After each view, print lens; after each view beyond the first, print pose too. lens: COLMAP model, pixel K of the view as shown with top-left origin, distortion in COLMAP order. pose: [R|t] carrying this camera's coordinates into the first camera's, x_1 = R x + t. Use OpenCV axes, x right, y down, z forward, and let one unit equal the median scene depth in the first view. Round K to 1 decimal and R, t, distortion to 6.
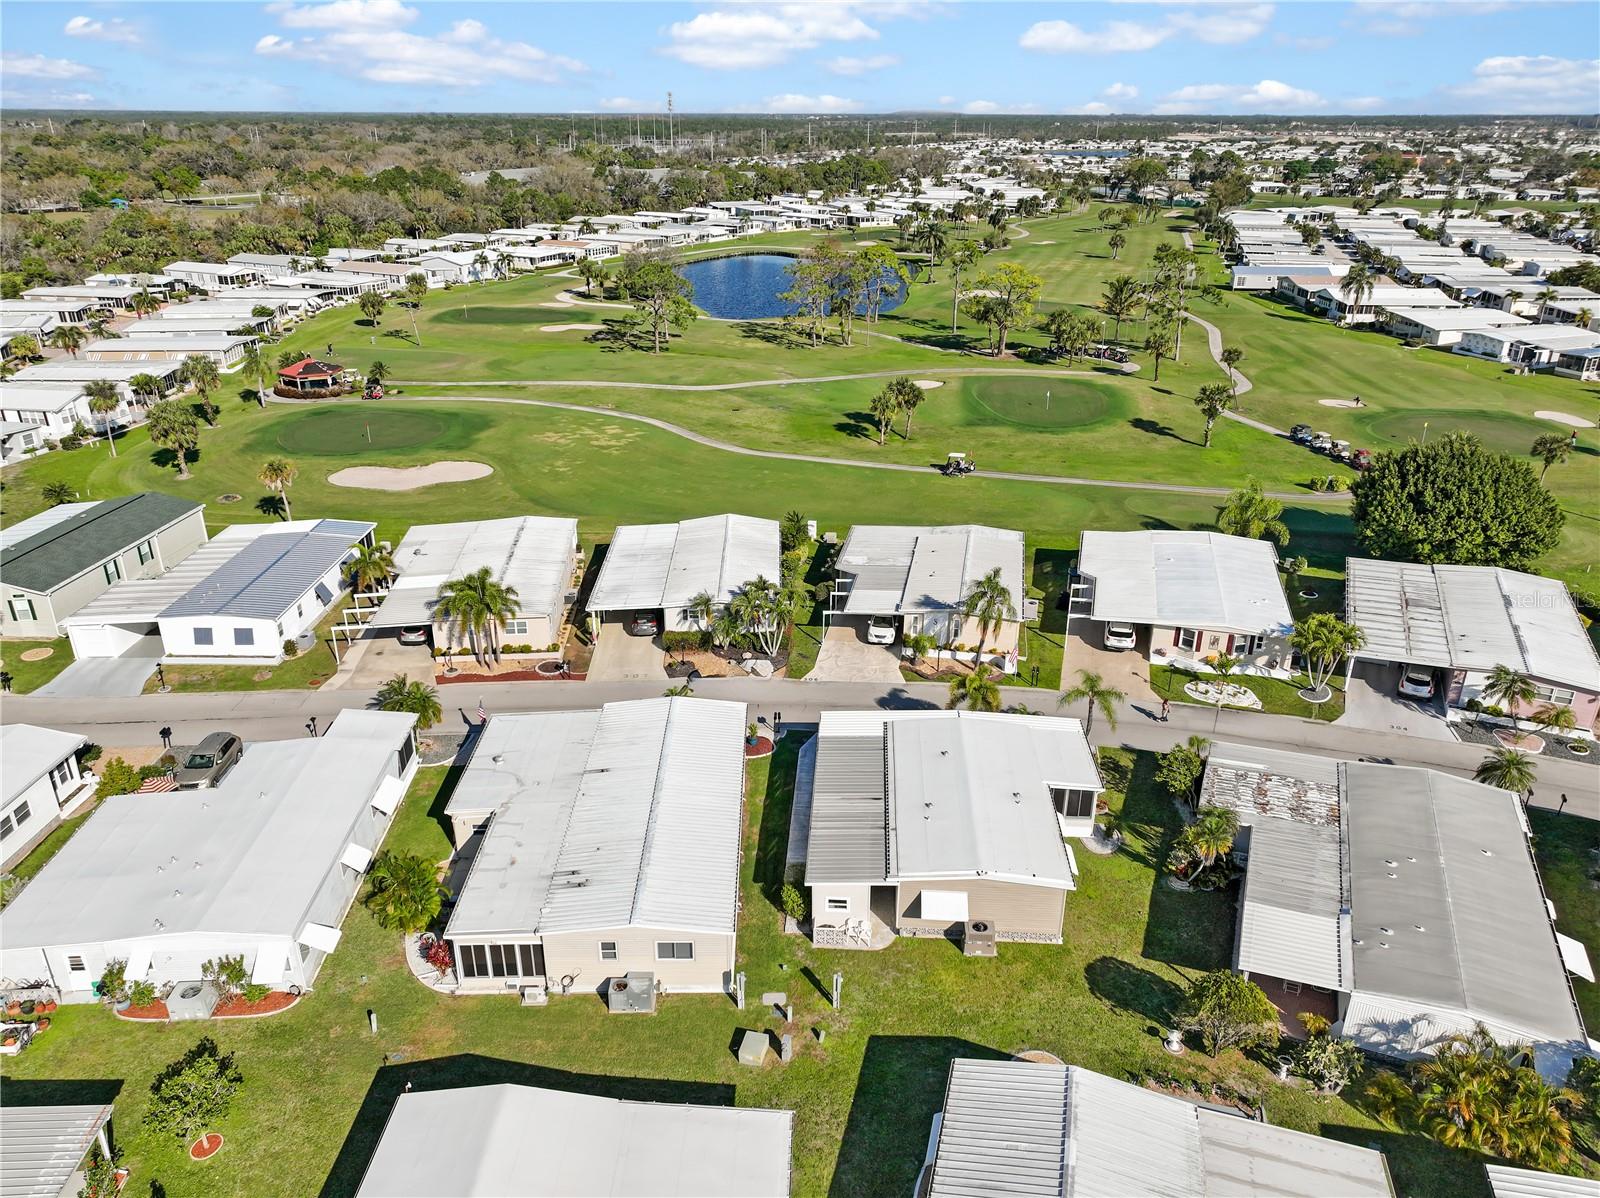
lens RADIAL K [[1129.9, 0, 800.0], [0, 1129.9, 599.0], [0, 0, 1]] dist [-0.004610, 0.025759]
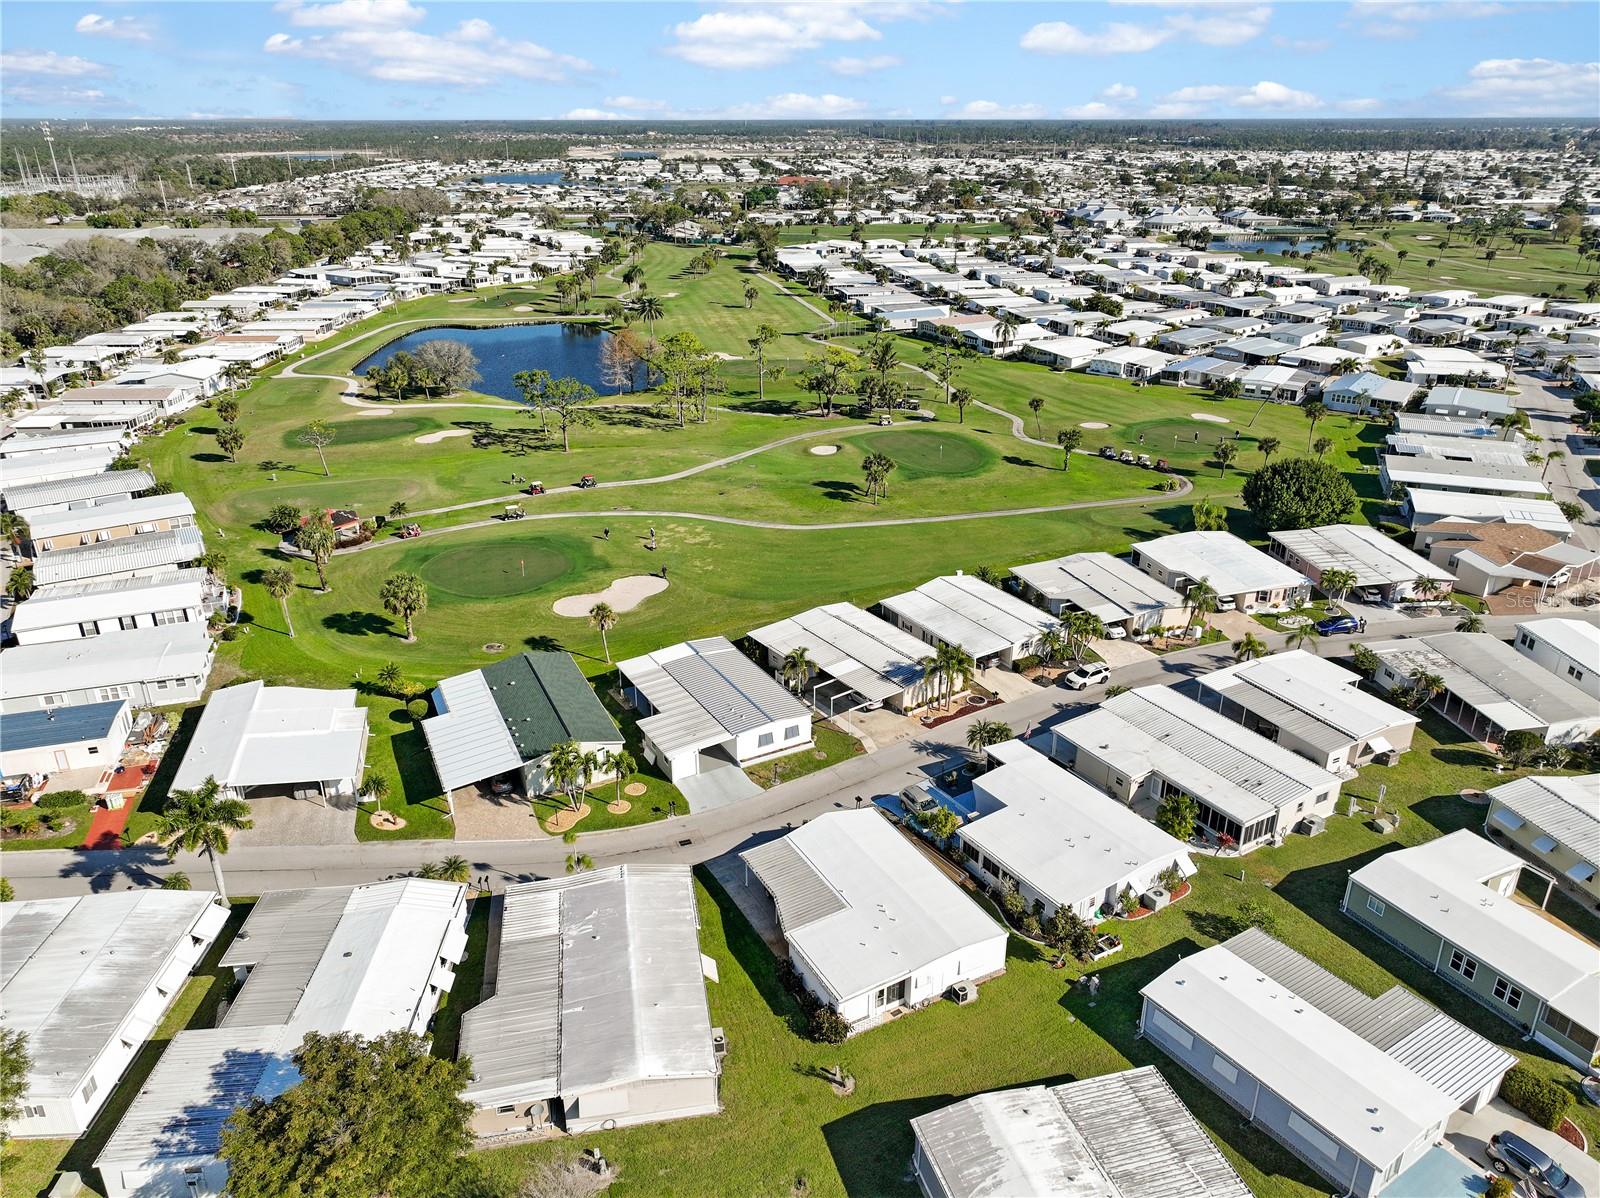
lens RADIAL K [[1105.0, 0, 800.0], [0, 1105.0, 599.0], [0, 0, 1]] dist [0.002715, 0.004696]
pose [[0.871132, -0.200403, 0.448295, -0.272684], [0.199860, 0.978594, 0.049094, -0.048826], [-0.448537, 0.046828, 0.892537, -0.052474]]
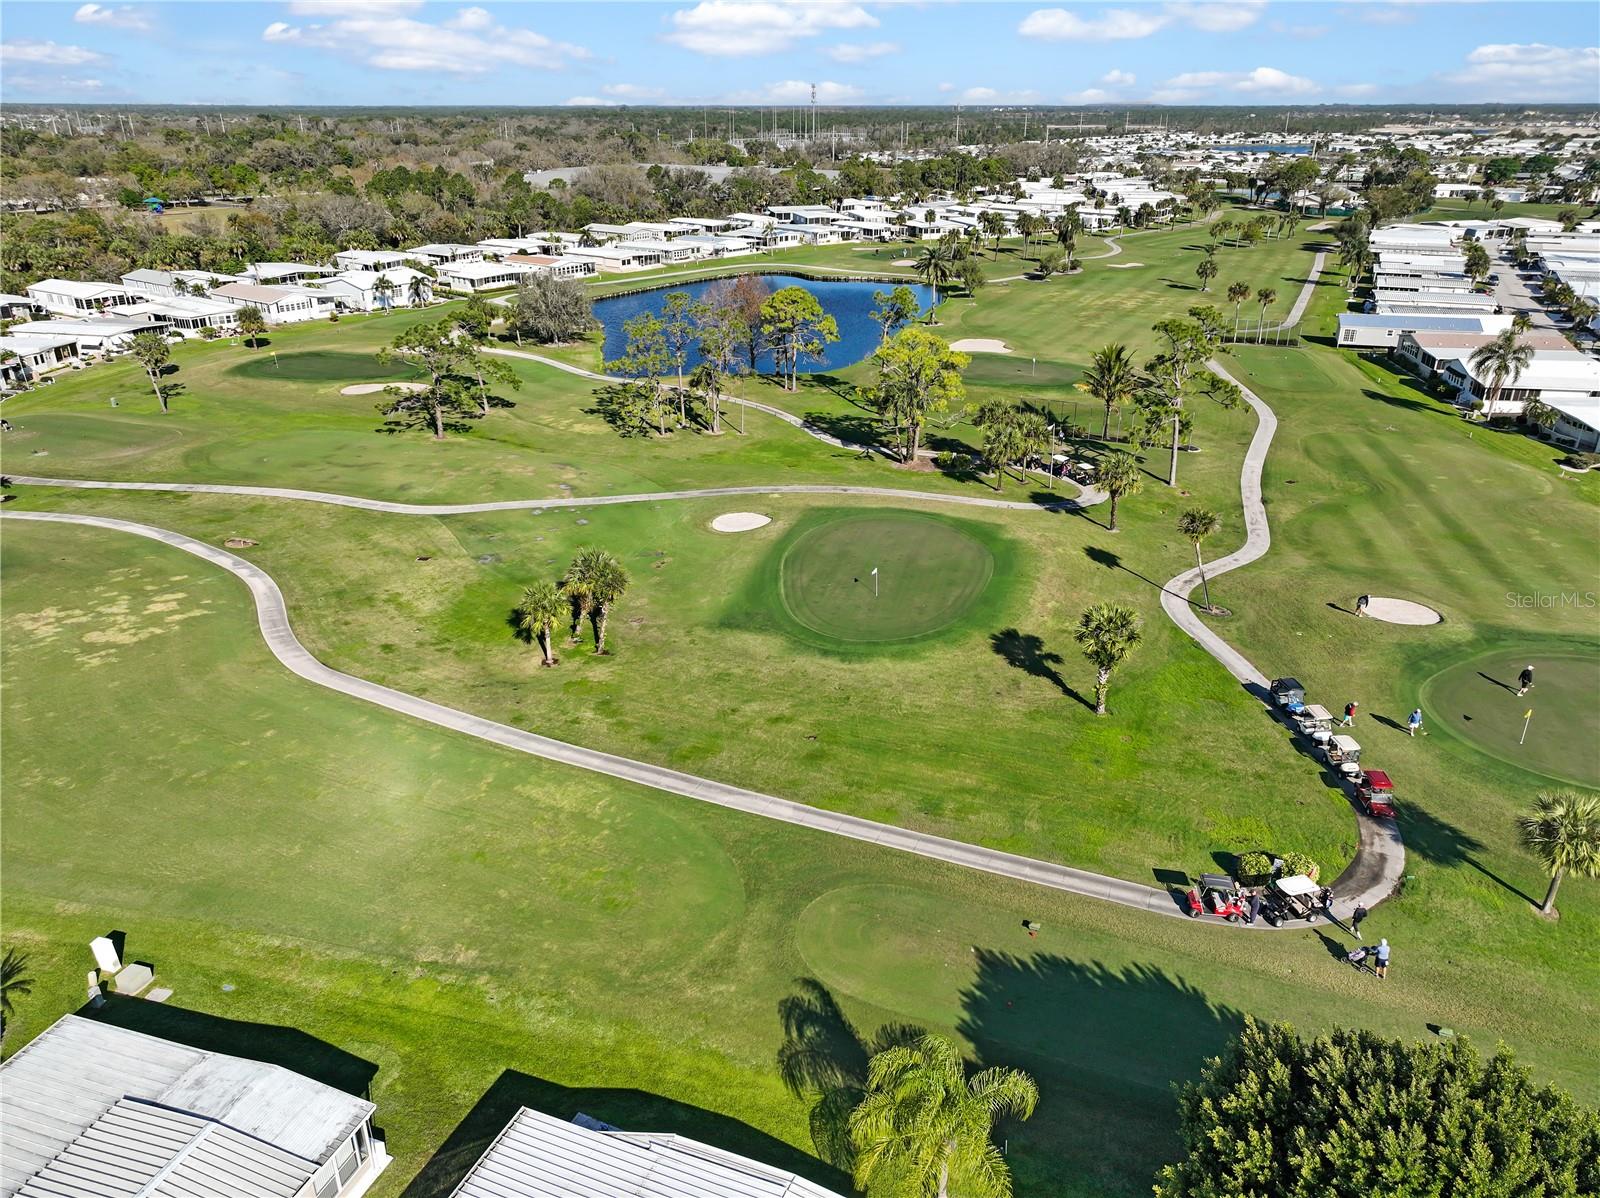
lens RADIAL K [[1129.9, 0, 800.0], [0, 1129.9, 599.0], [0, 0, 1]] dist [-0.004610, 0.025759]
pose [[0.988518, 0.058161, -0.139464, 0.128315], [-0.057359, 0.998306, 0.009766, -0.082872], [0.139796, -0.001654, 0.990179, 0.193653]]
